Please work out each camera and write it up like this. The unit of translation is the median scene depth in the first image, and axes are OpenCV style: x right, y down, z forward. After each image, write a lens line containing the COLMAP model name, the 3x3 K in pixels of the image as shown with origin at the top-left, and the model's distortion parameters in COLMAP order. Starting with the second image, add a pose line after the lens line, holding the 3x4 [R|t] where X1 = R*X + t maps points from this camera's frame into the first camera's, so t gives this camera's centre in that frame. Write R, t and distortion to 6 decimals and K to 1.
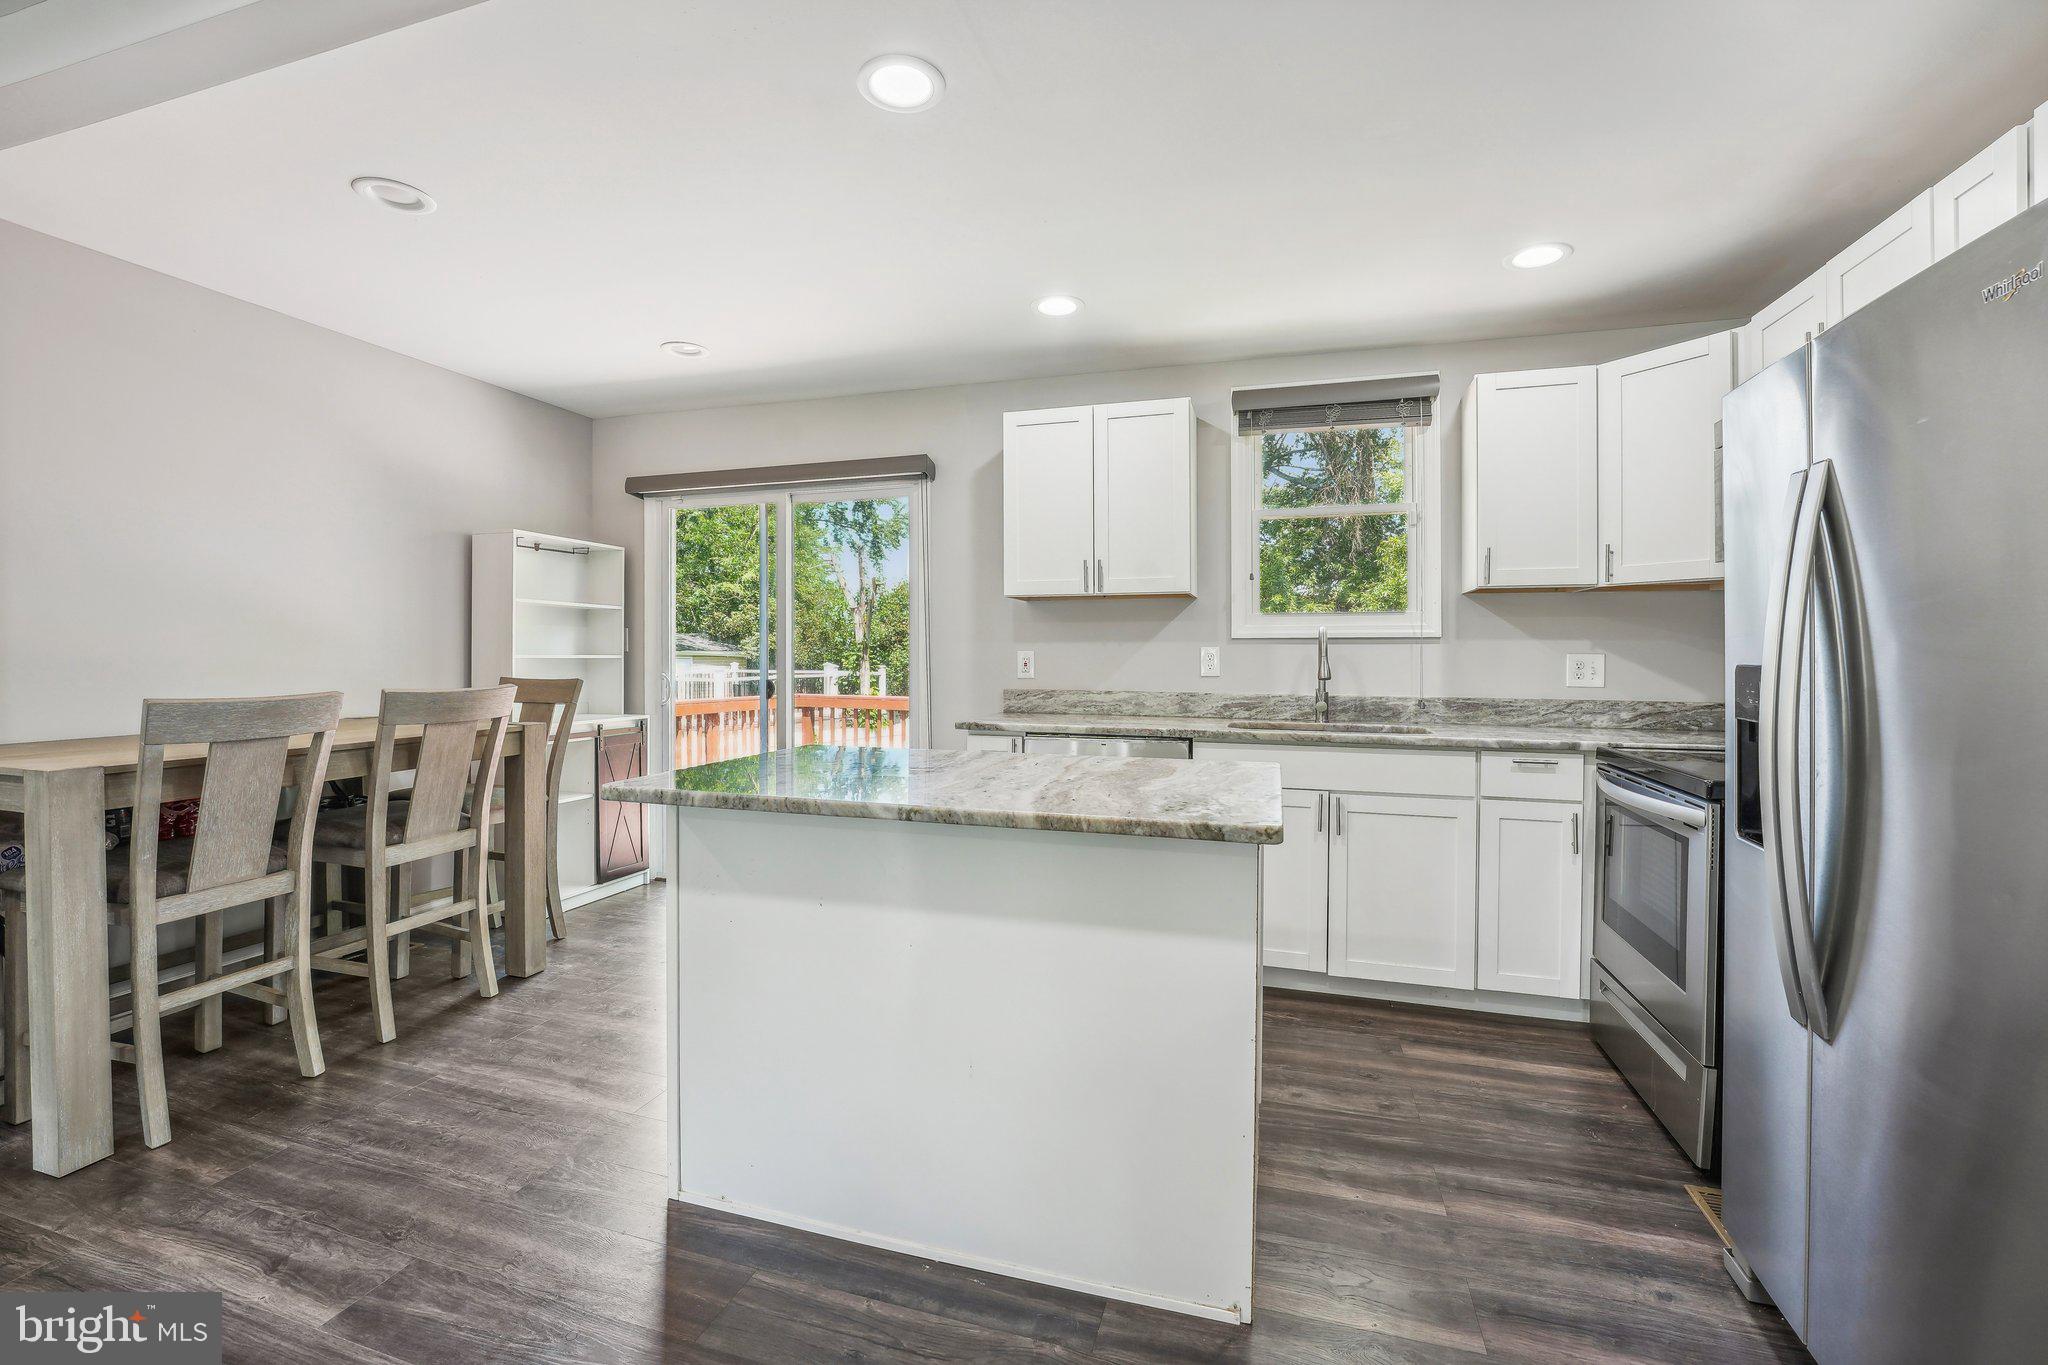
lens RADIAL K [[870.8, 0, 1022.0], [0, 870.8, 659.0], [0, 0, 1]] dist [-0.025508, 0.000128]
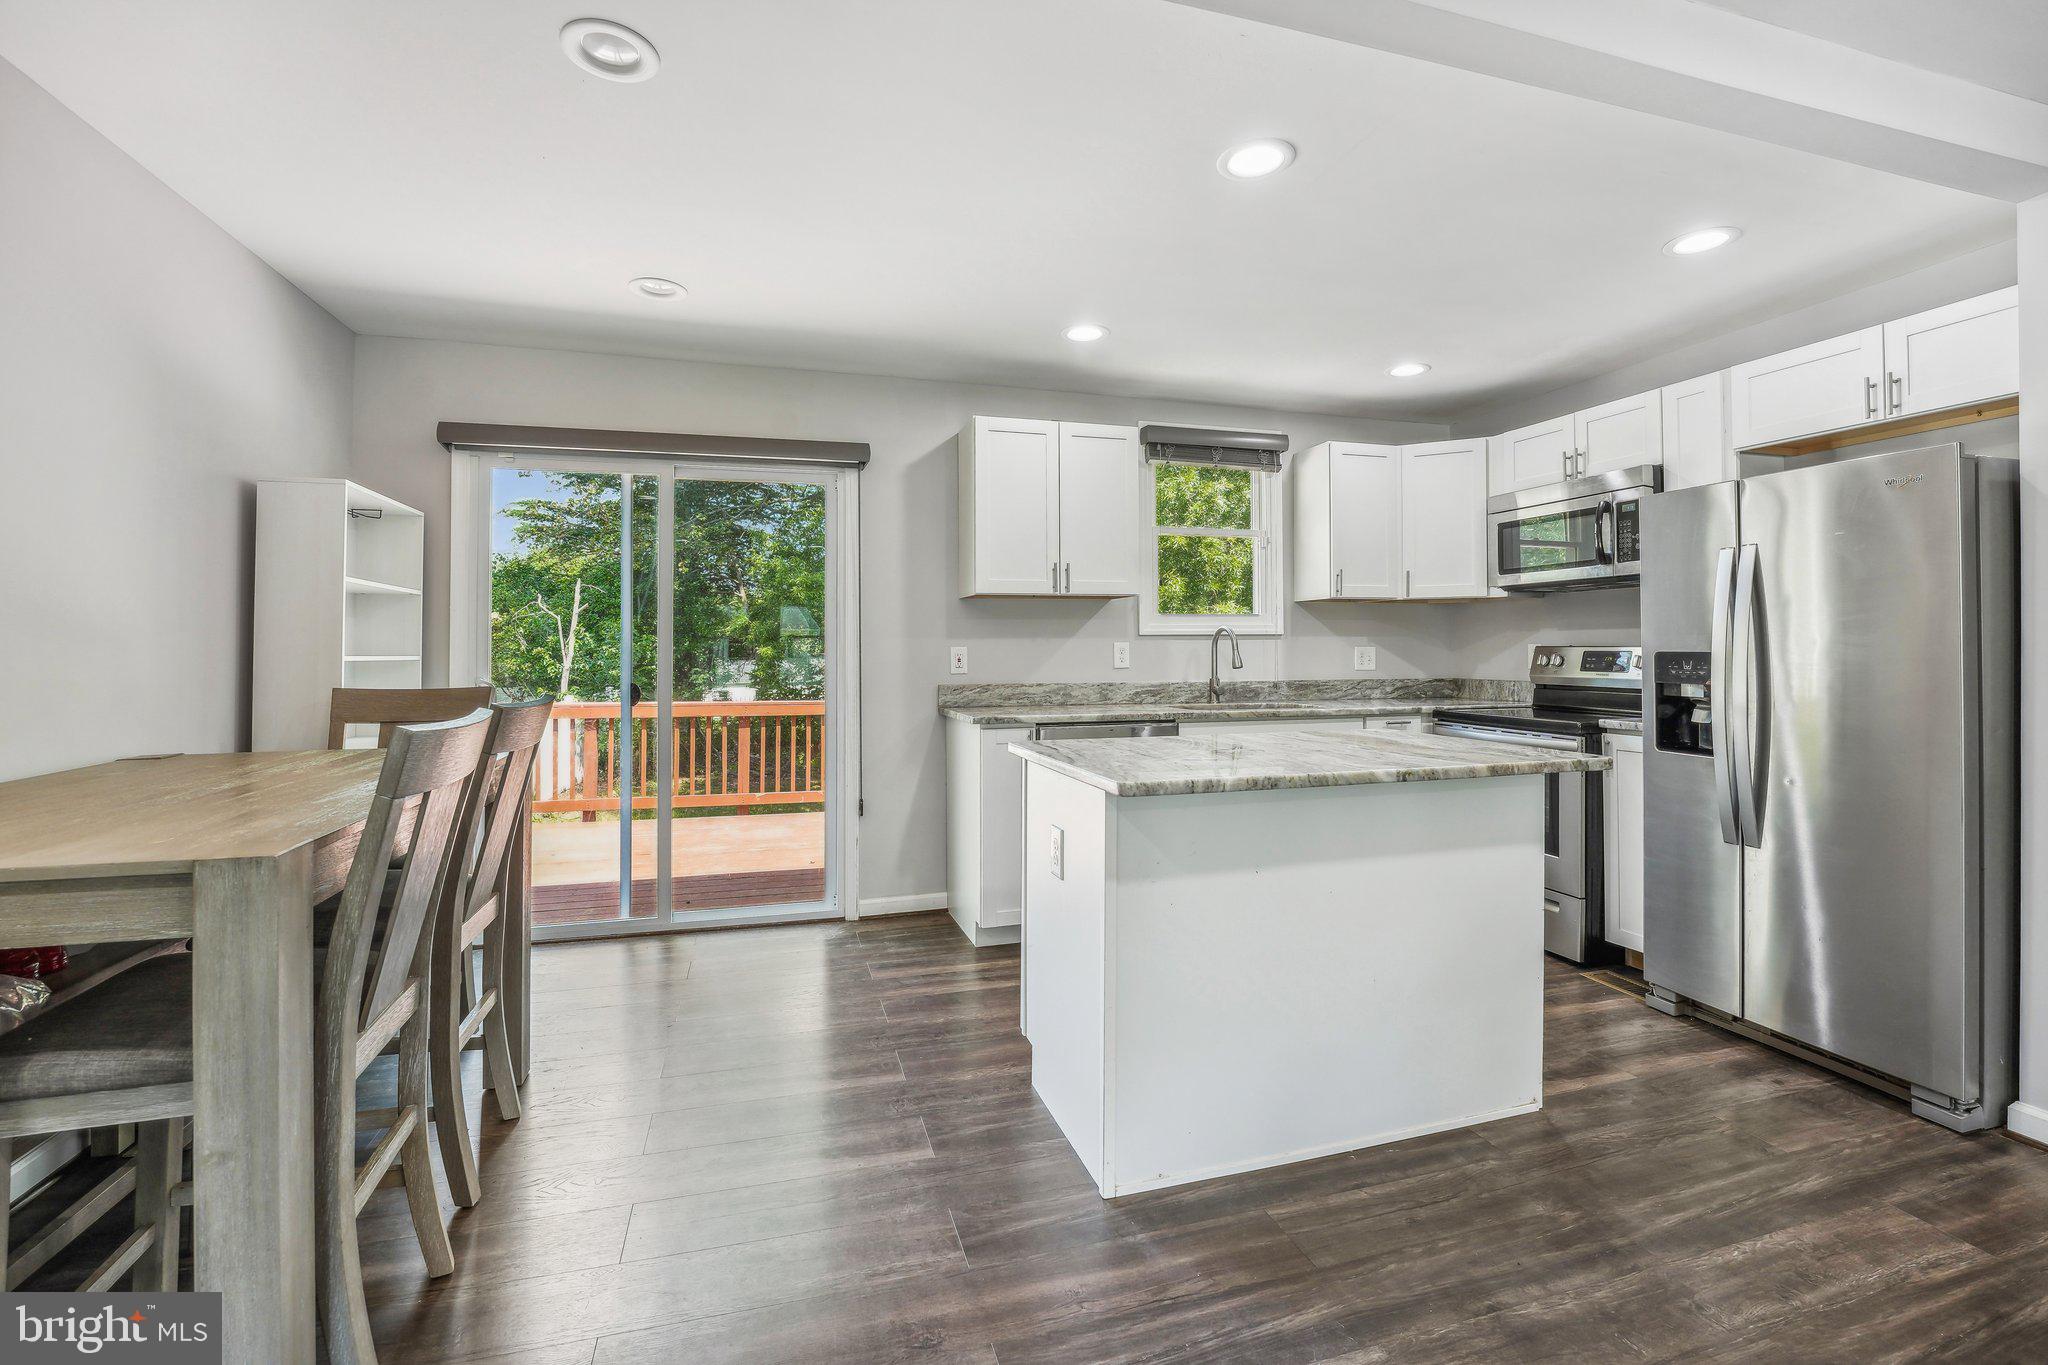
lens RADIAL K [[870.9, 0, 1028.7], [0, 870.9, 645.7], [0, 0, 1]] dist [-0.023621, -0.000125]
pose [[0.834107, -0.004596, 0.551584, -0.559228], [0.010266, 0.999921, -0.007192, -0.002736], [-0.551507, 0.011662, 0.834089, 0.113676]]
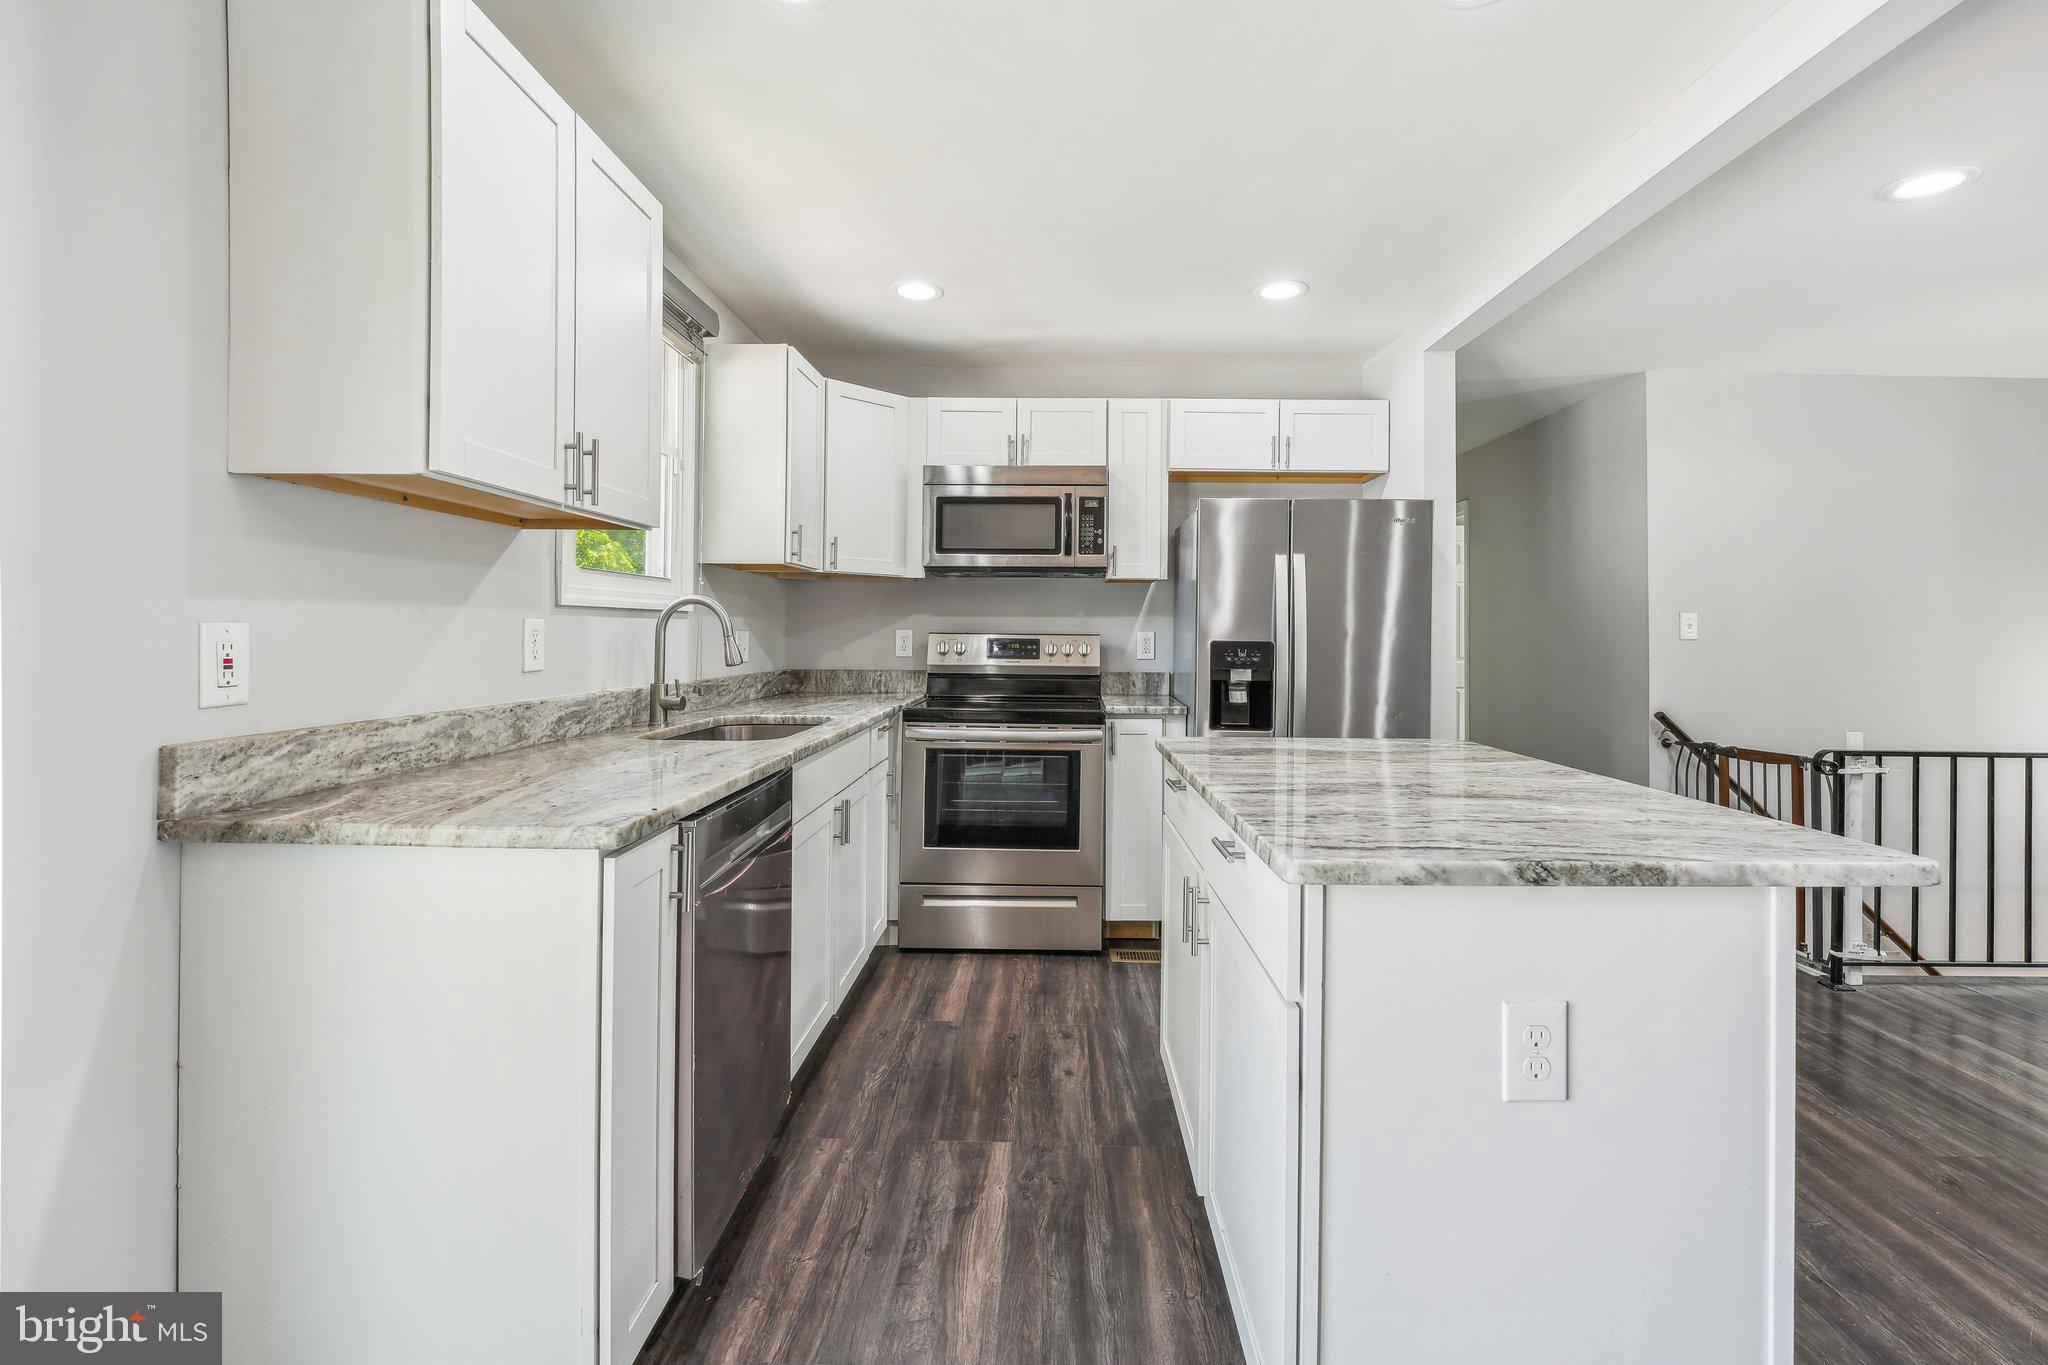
lens RADIAL K [[888.5, 0, 1025.3], [0, 888.5, 623.0], [0, 0, 1]] dist [-0.000638, 0.000054]
pose [[-0.270581, 0.005624, 0.962681, -0.455561], [-0.003053, 0.999973, -0.006700, -0.008796], [-0.962692, -0.004752, -0.270556, 0.908281]]
